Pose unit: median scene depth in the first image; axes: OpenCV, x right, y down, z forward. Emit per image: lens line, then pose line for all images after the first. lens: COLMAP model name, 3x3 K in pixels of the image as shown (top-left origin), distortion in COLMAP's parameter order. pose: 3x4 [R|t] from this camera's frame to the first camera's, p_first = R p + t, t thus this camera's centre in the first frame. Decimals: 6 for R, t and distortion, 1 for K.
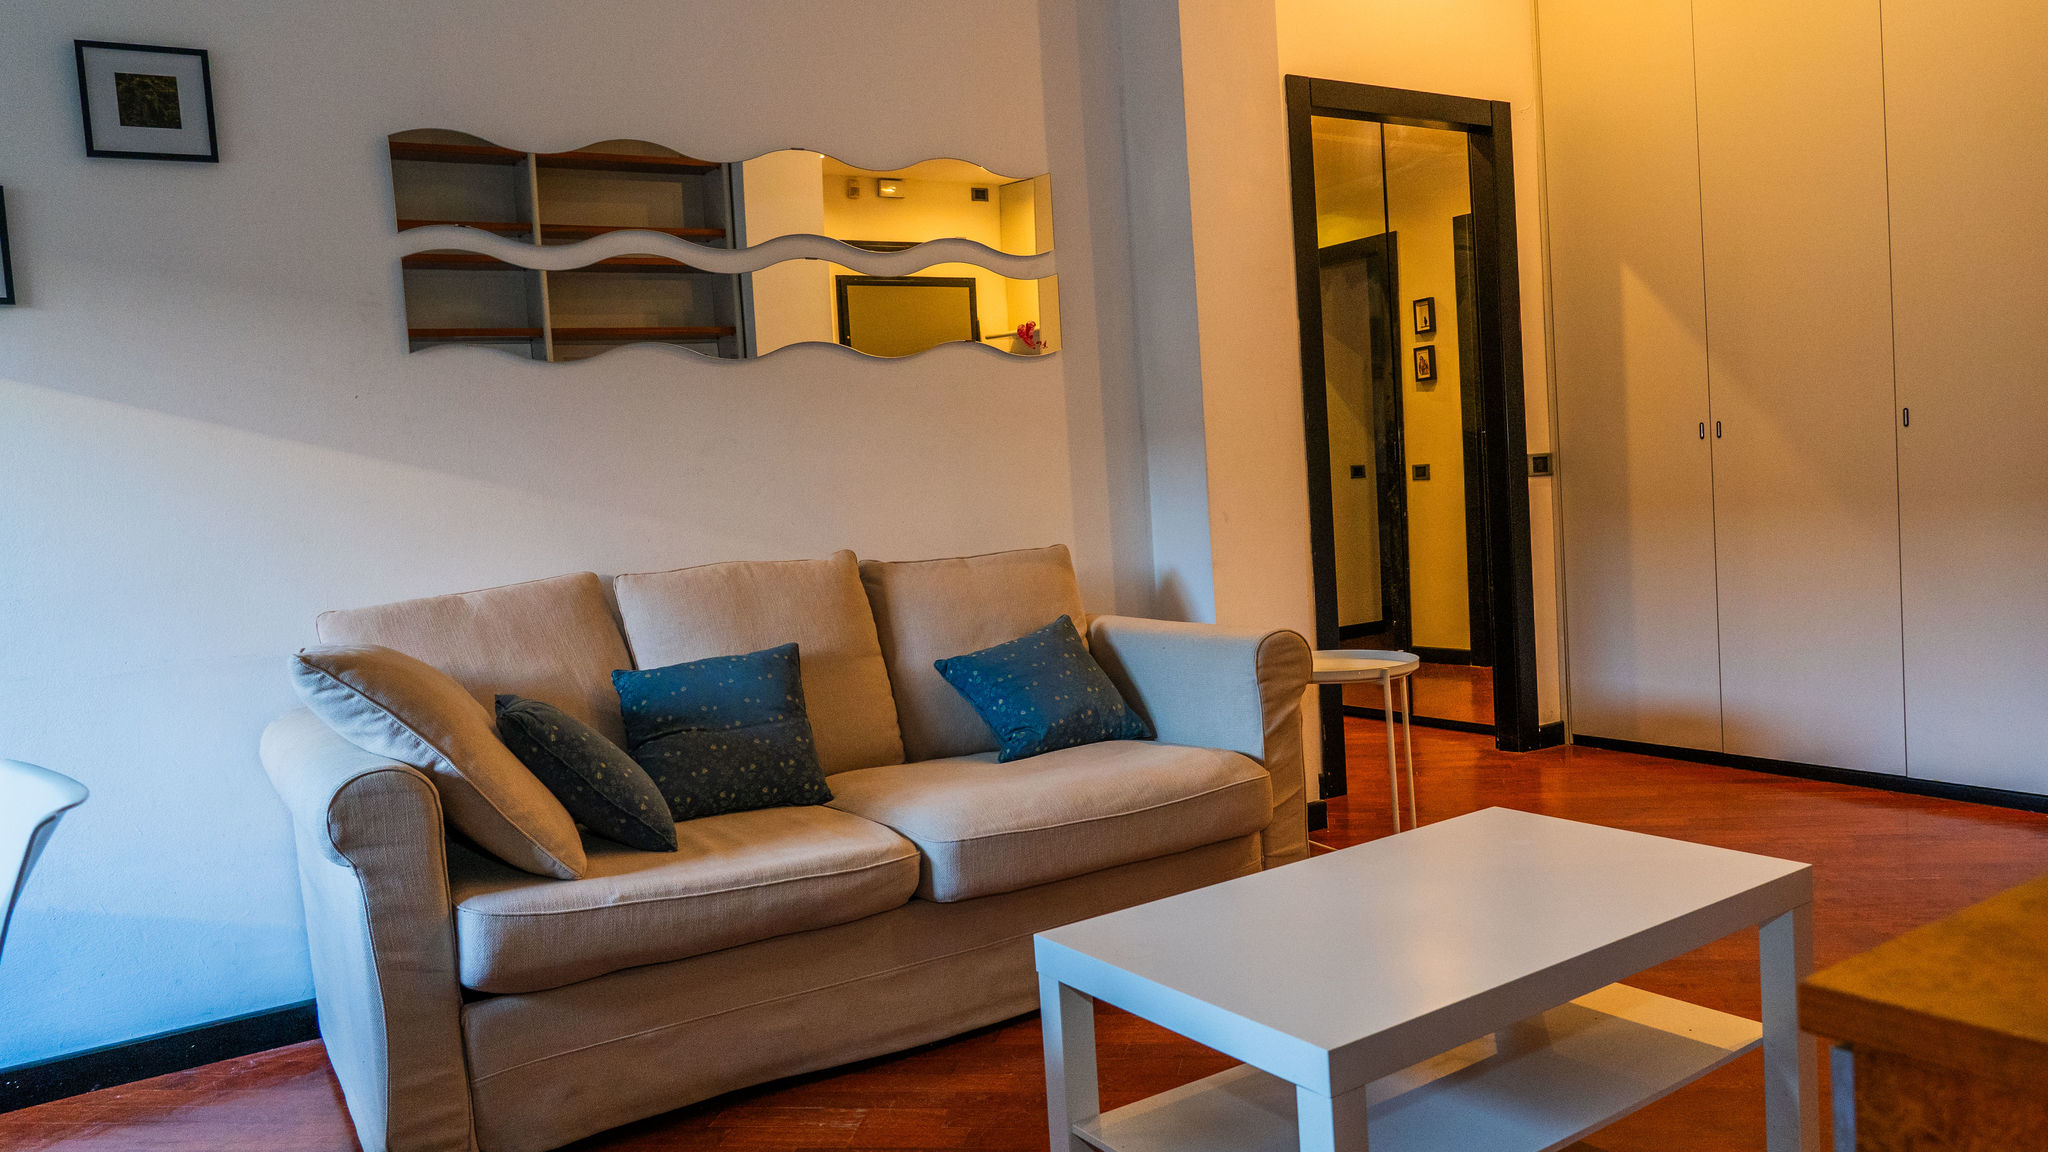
lens RADIAL K [[1508.3, 0, 1109.8], [0, 1508.3, 583.8], [0, 0, 1]] dist [-0.011113, 0.001223]
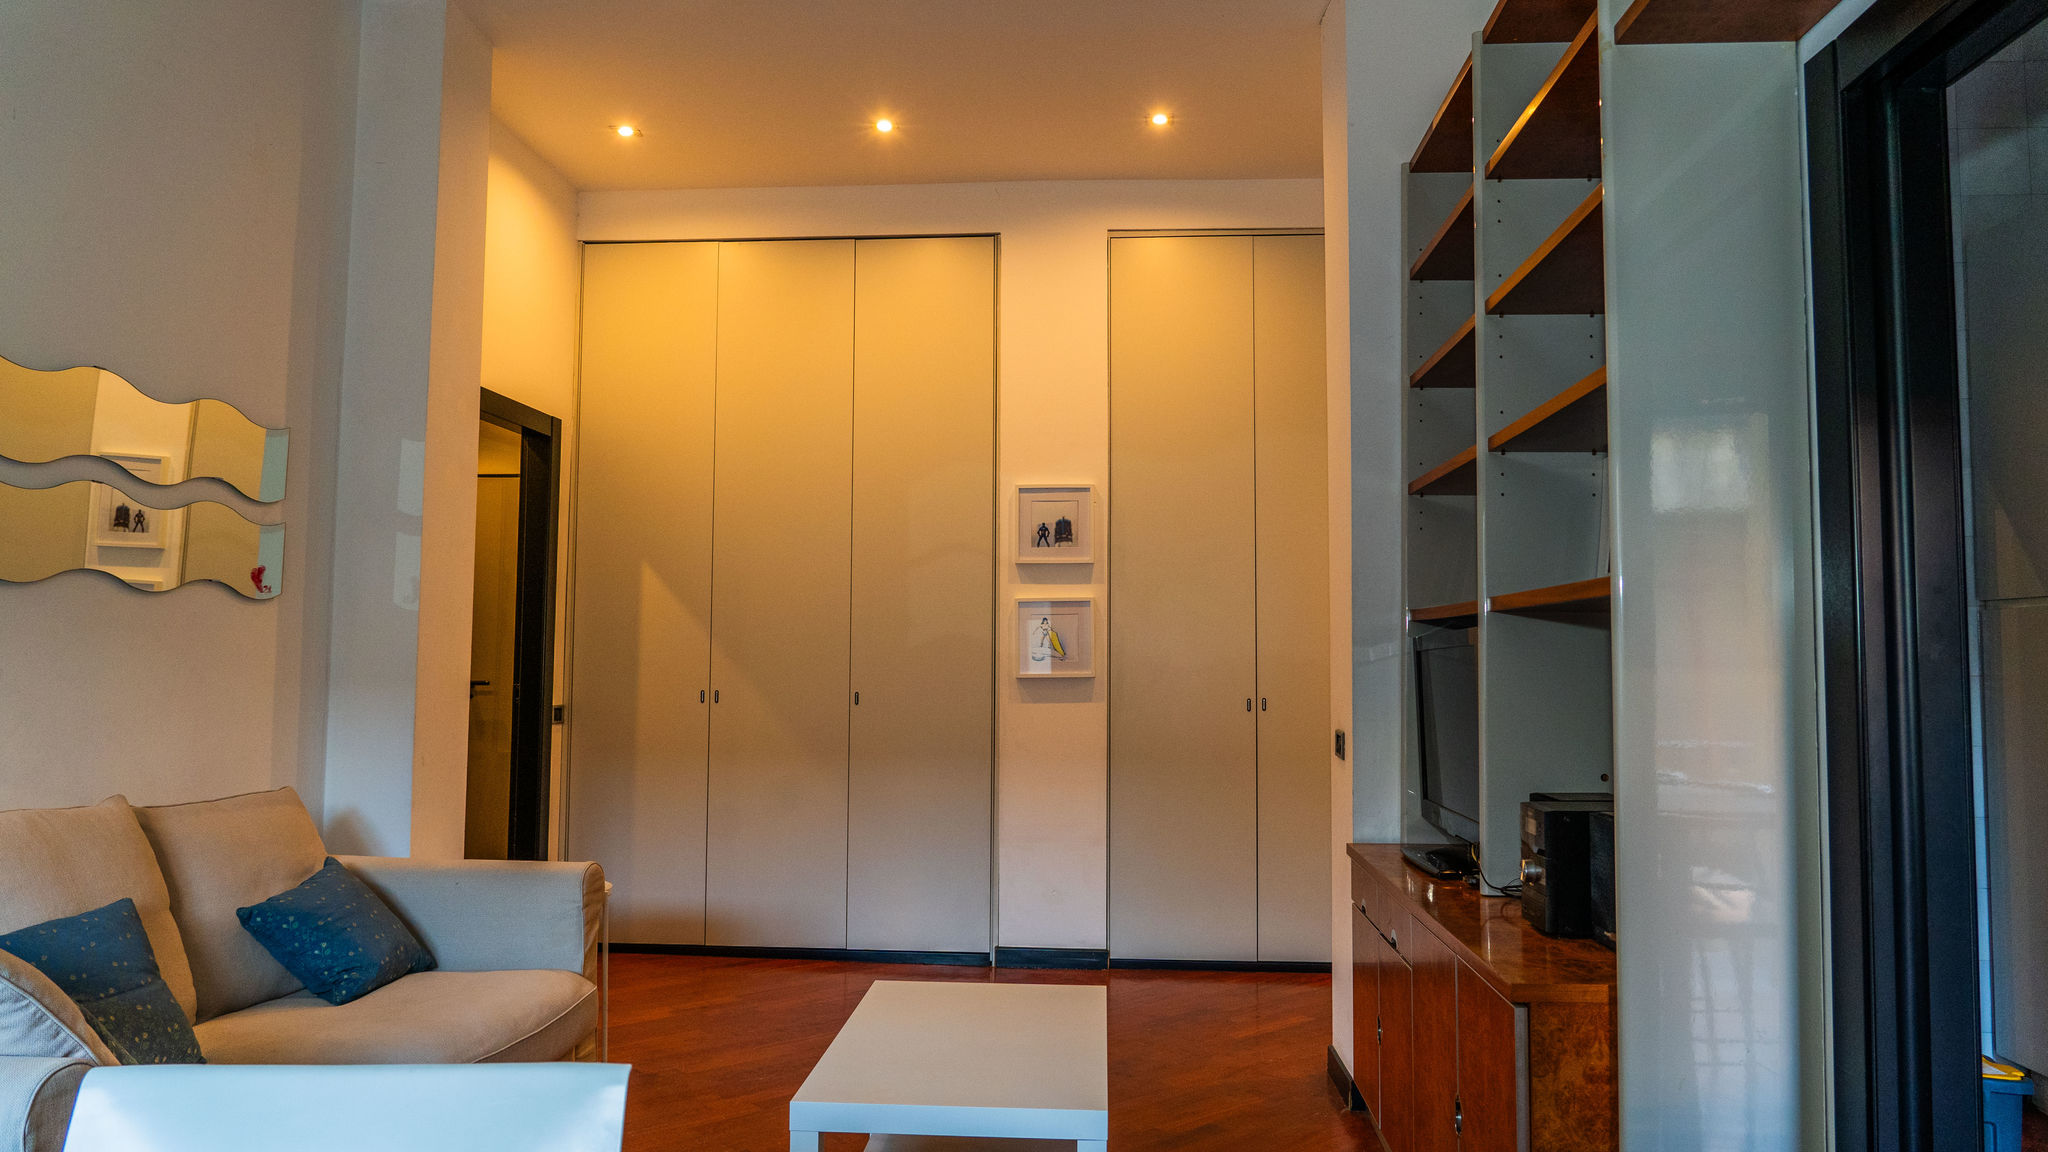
lens RADIAL K [[1389.9, 0, 1029.7], [0, 1389.9, 572.0], [0, 0, 1]] dist [-0.021173, 0.013798]
pose [[0.621694, 0.119088, 0.774154, -0.554059], [0.008582, 0.987279, -0.158765, -0.019577], [-0.783213, 0.105347, 0.612763, 0.022779]]
